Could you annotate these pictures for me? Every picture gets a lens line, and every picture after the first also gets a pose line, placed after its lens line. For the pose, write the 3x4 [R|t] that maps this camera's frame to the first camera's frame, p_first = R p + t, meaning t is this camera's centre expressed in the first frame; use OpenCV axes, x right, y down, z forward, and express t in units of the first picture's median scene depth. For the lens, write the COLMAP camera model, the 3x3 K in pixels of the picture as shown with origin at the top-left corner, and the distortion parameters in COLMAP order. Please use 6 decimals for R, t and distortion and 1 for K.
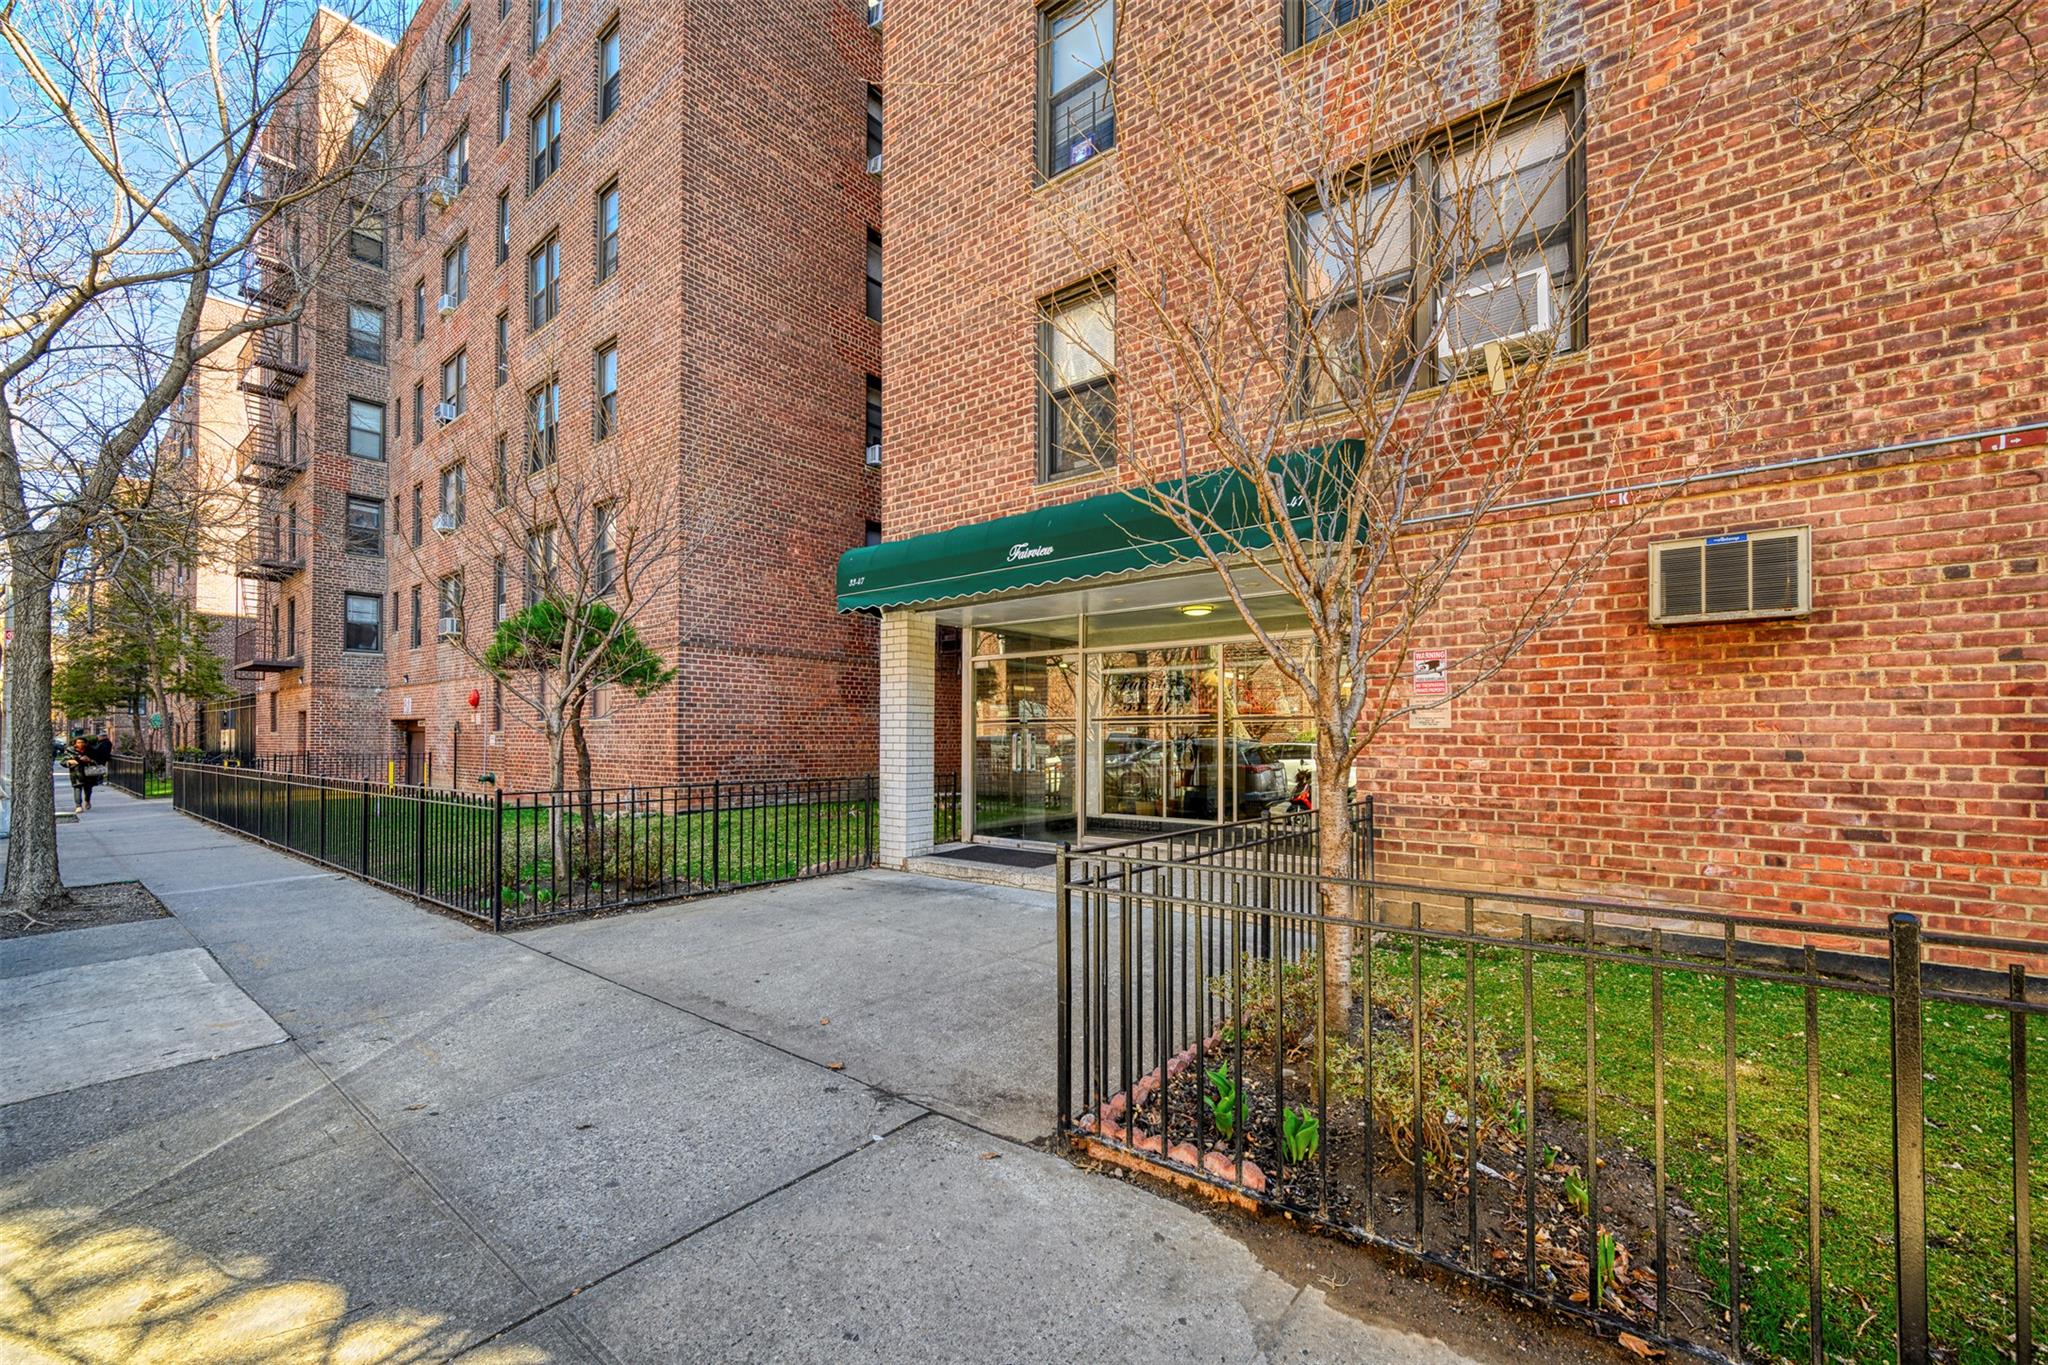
lens RADIAL K [[825.8, 0, 1012.6], [0, 825.8, 734.9], [0, 0, 1]] dist [-0.000564, -0.000143]
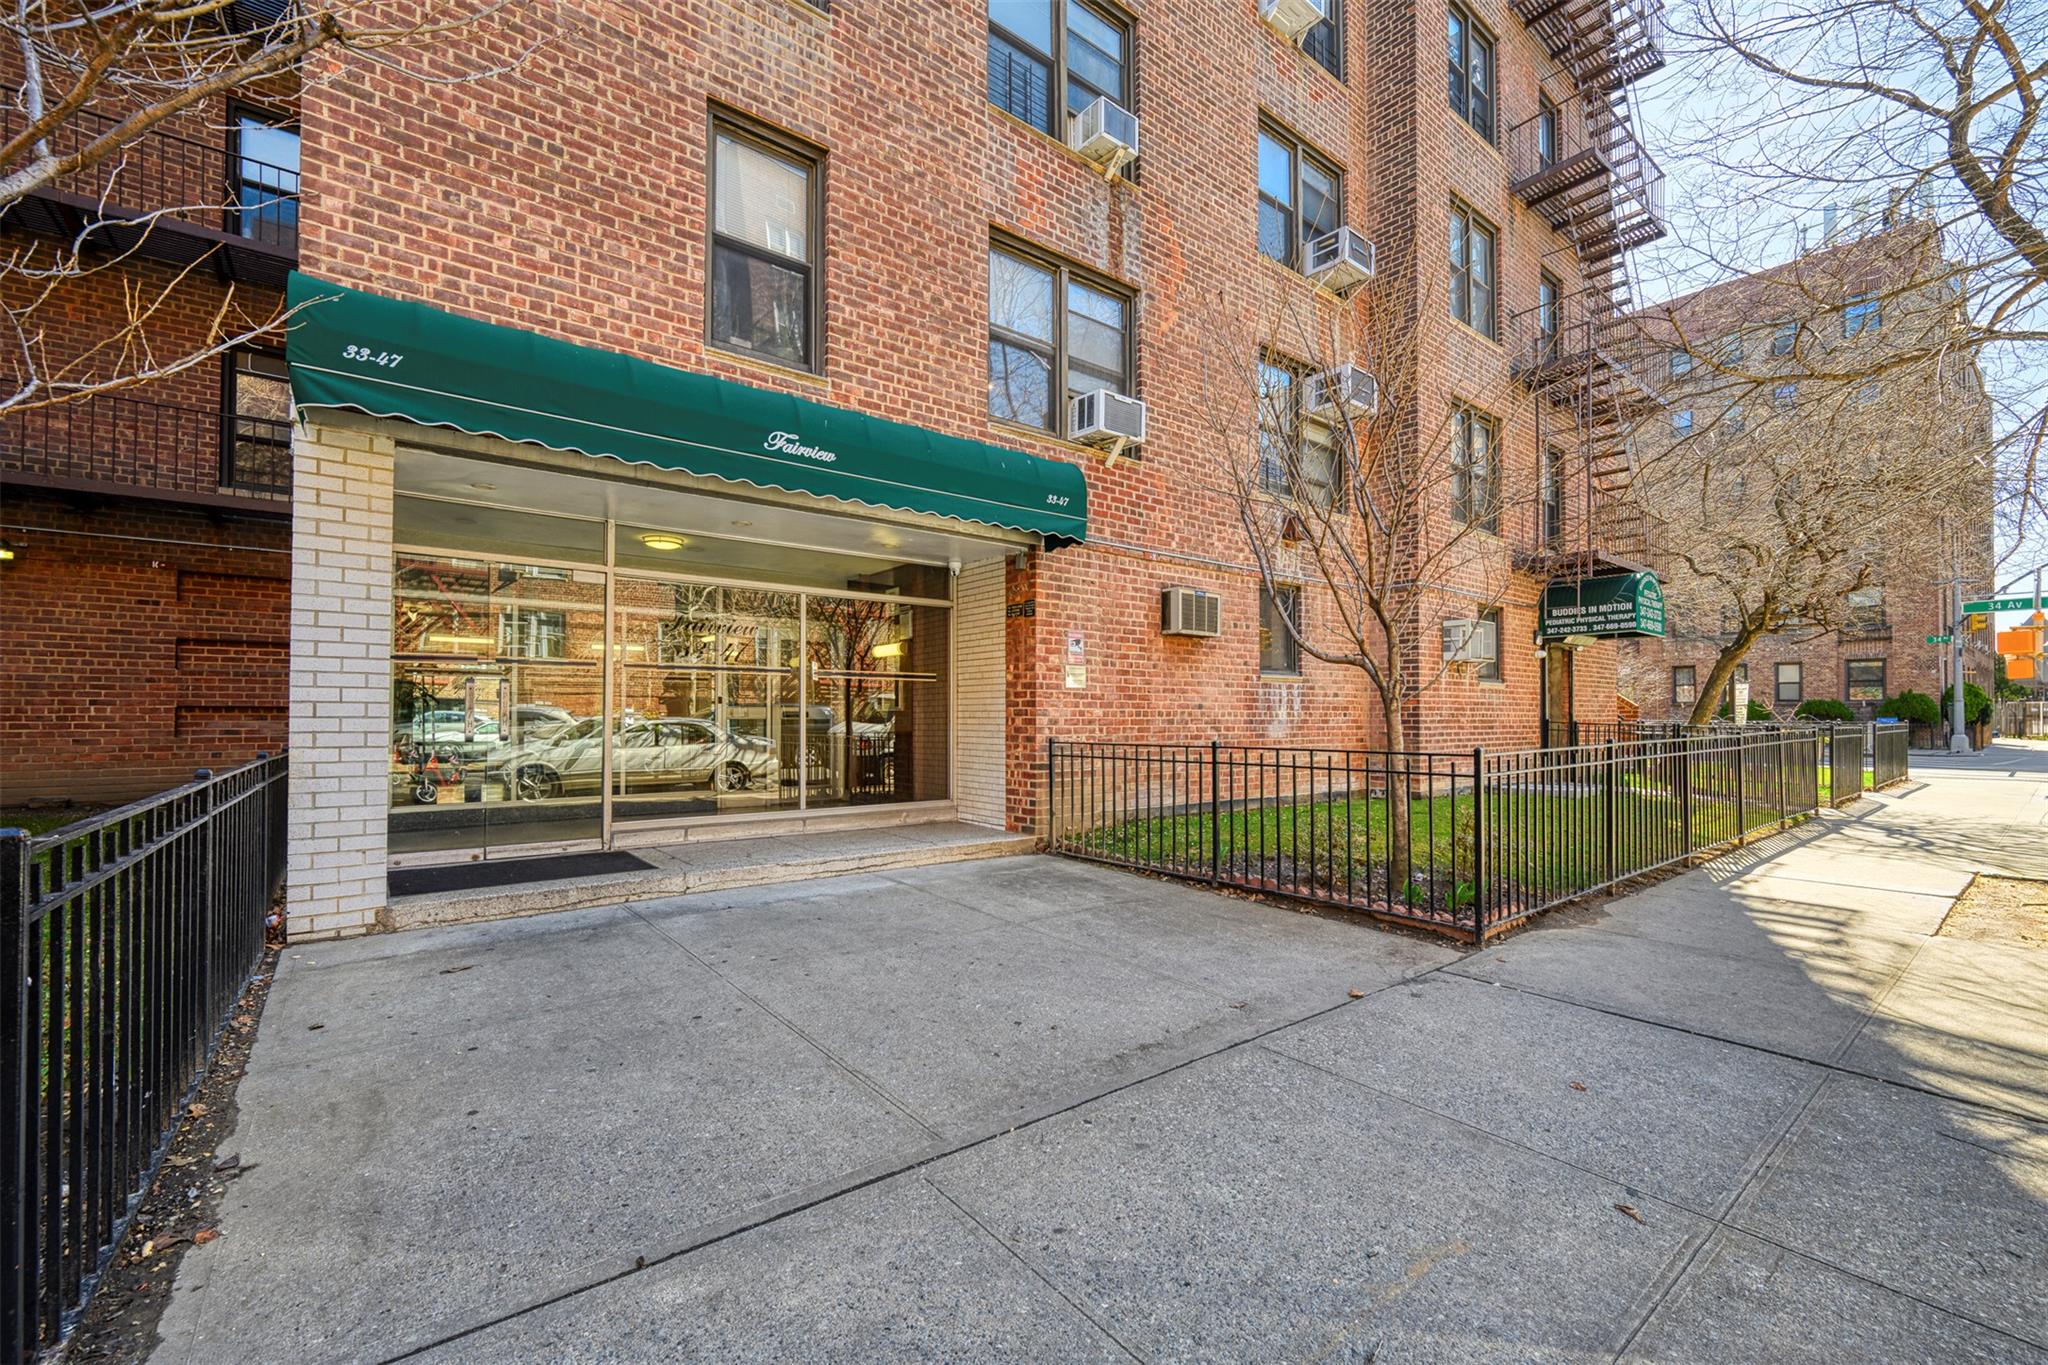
lens RADIAL K [[820.0, 0, 1011.4], [0, 820.0, 707.8], [0, 0, 1]] dist [-0.001400, -0.000409]
pose [[0.235857, 0.008957, 0.971747, -0.897458], [-0.007524, 0.999944, -0.007391, 0.038408], [-0.971759, -0.005568, 0.235911, 0.808658]]
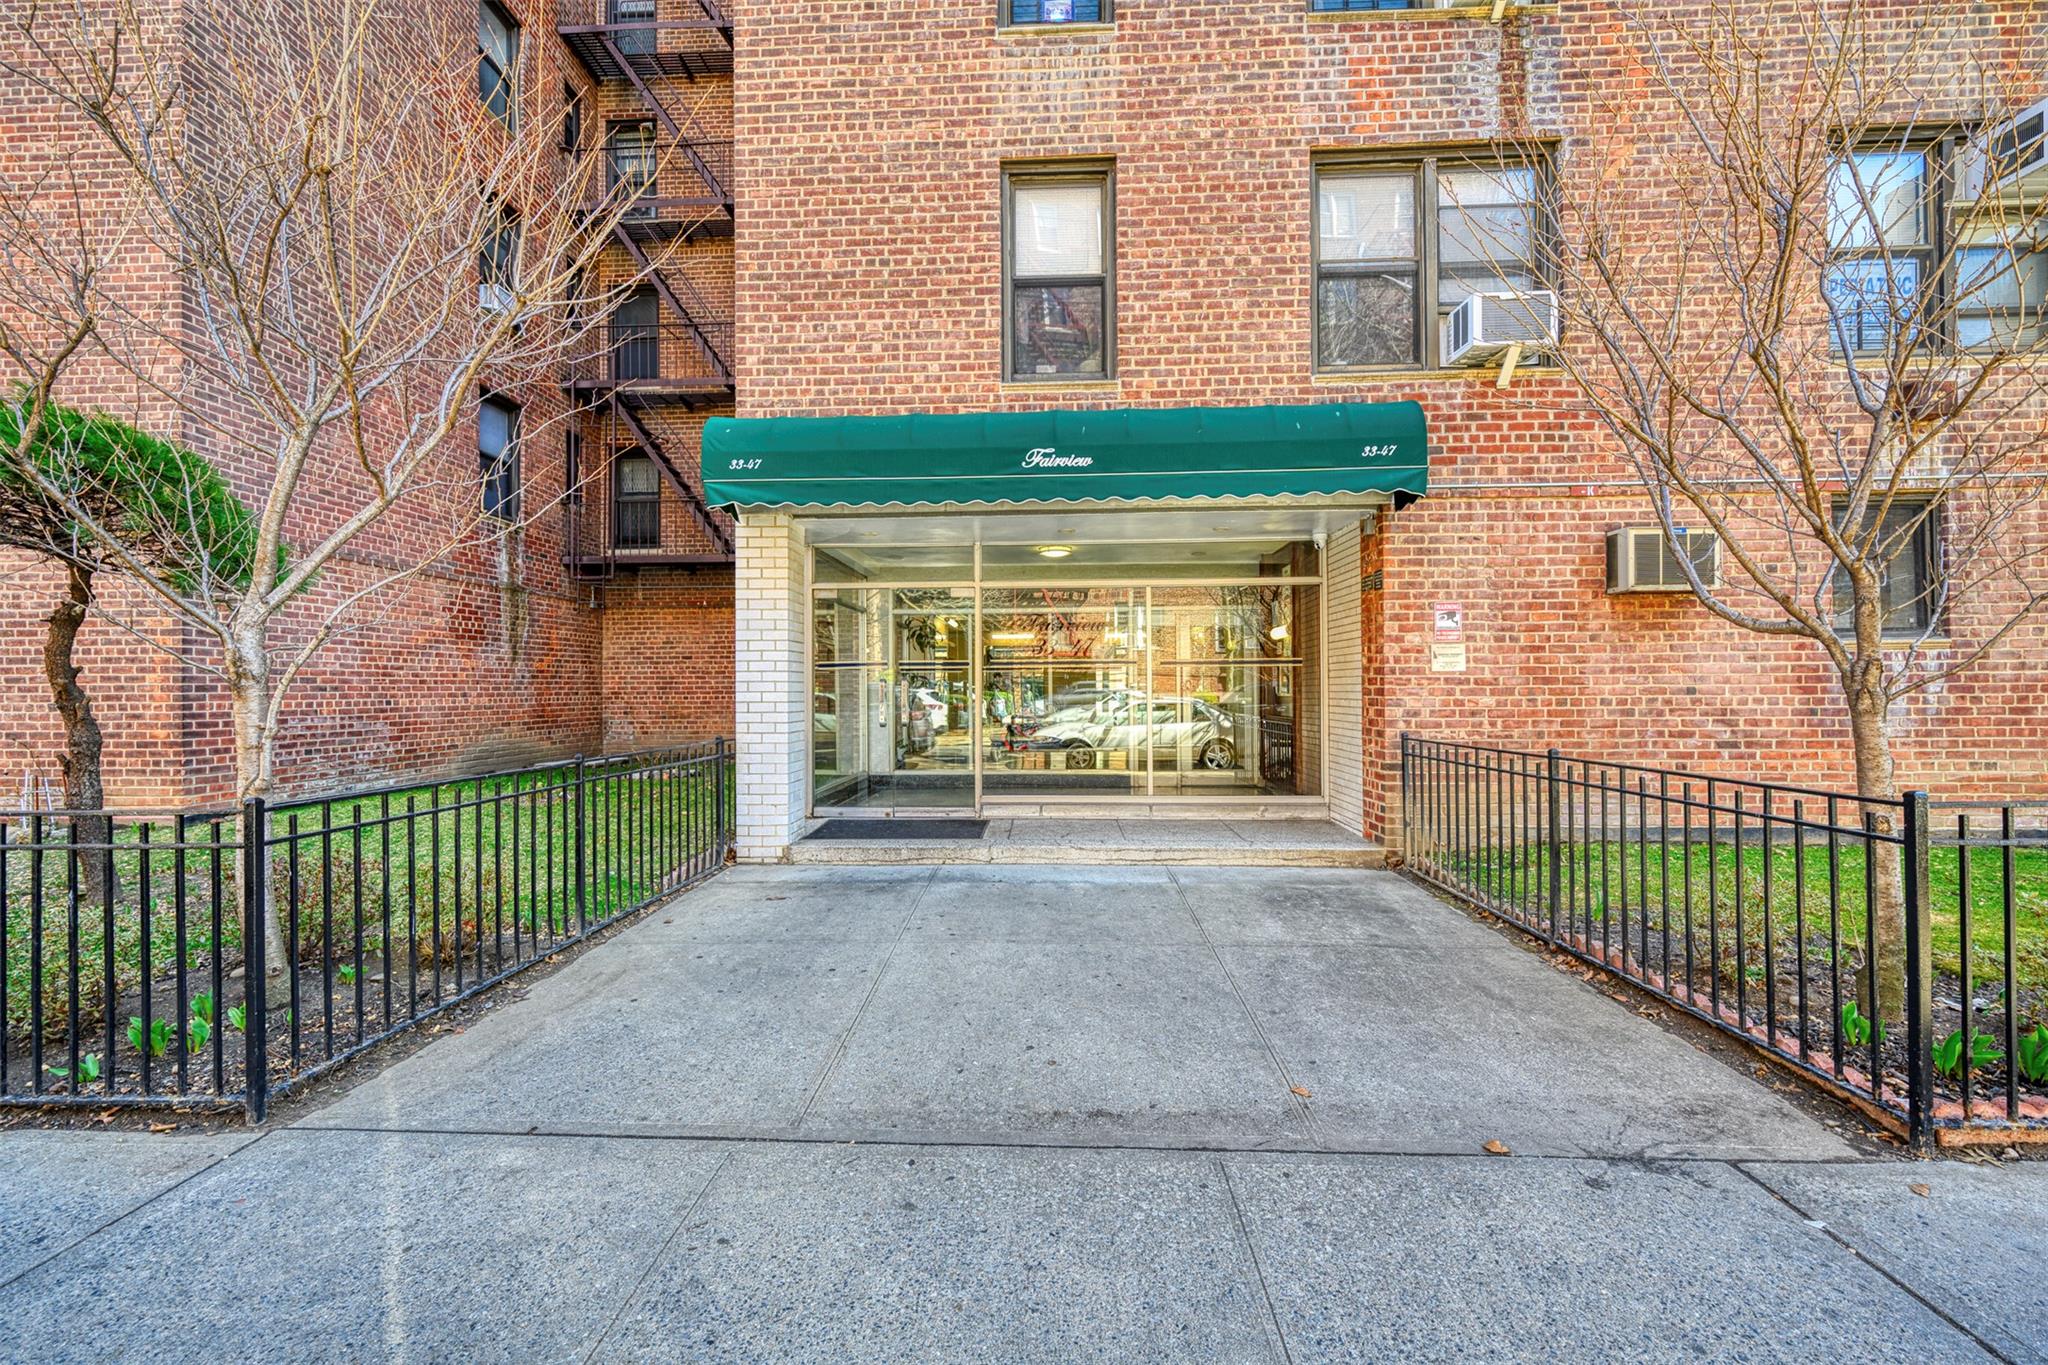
lens RADIAL K [[802.3, 0, 1029.9], [0, 802.3, 687.6], [0, 0, 1]] dist [0.000053, -0.000543]
pose [[0.803626, -0.006582, 0.595099, -0.634077], [0.005157, 0.999978, 0.004096, 0.007241], [-0.595113, -0.000223, 0.803642, 0.474855]]
